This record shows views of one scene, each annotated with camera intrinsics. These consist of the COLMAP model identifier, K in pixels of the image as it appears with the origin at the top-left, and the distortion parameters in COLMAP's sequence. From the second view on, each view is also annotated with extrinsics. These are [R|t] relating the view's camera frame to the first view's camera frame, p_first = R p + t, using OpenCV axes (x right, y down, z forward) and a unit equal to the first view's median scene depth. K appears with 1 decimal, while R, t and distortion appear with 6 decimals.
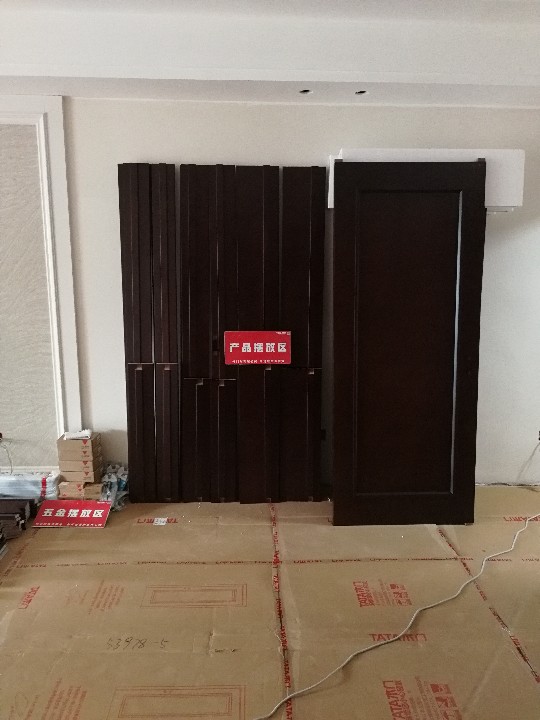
lens RADIAL K [[597.6, 0, 273.9], [0, 597.6, 363.3], [0, 0, 1]] dist [0.014928, -0.006111]
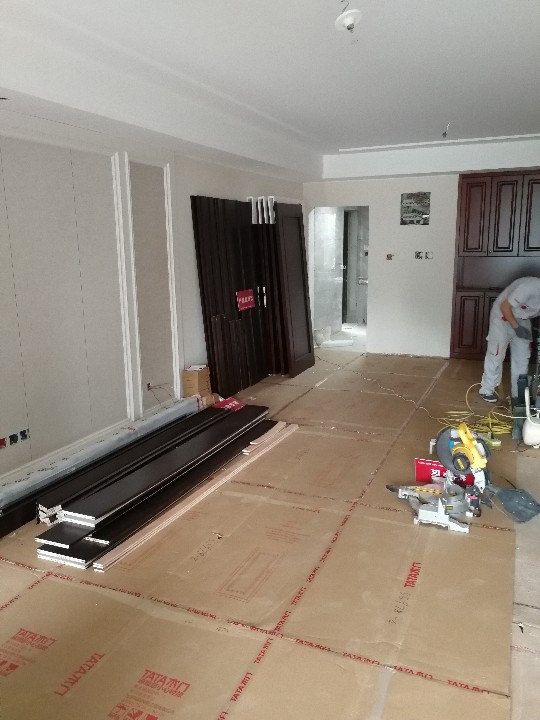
lens RADIAL K [[597.6, 0, 273.9], [0, 597.6, 363.3], [0, 0, 1]] dist [0.014928, -0.006111]
pose [[0.417519, -0.204447, 0.885369, -1.672265], [0.150984, 0.976424, 0.154273, -0.106827], [-0.896036, 0.069265, 0.438544, 0.126974]]
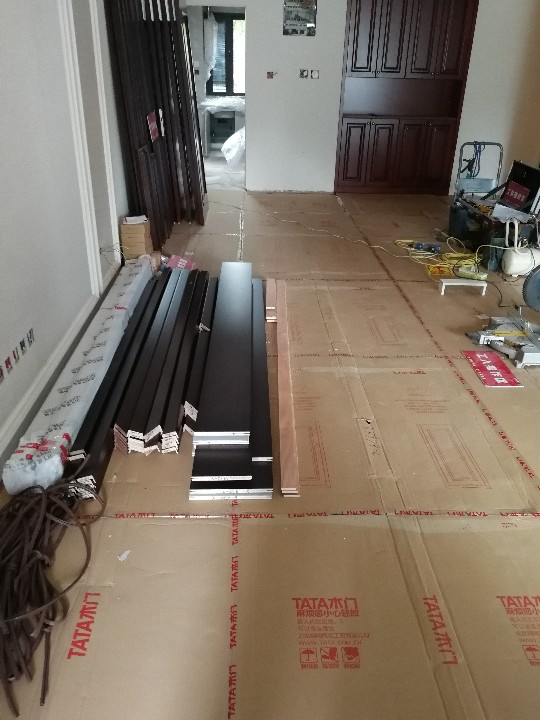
lens RADIAL K [[597.6, 0, 273.9], [0, 597.6, 363.3], [0, 0, 1]] dist [0.014928, -0.006111]
pose [[-0.019660, -0.462076, 0.886622, -1.597950], [0.120070, 0.879284, 0.460915, -0.157256], [-0.992571, 0.115518, 0.038194, 0.708468]]
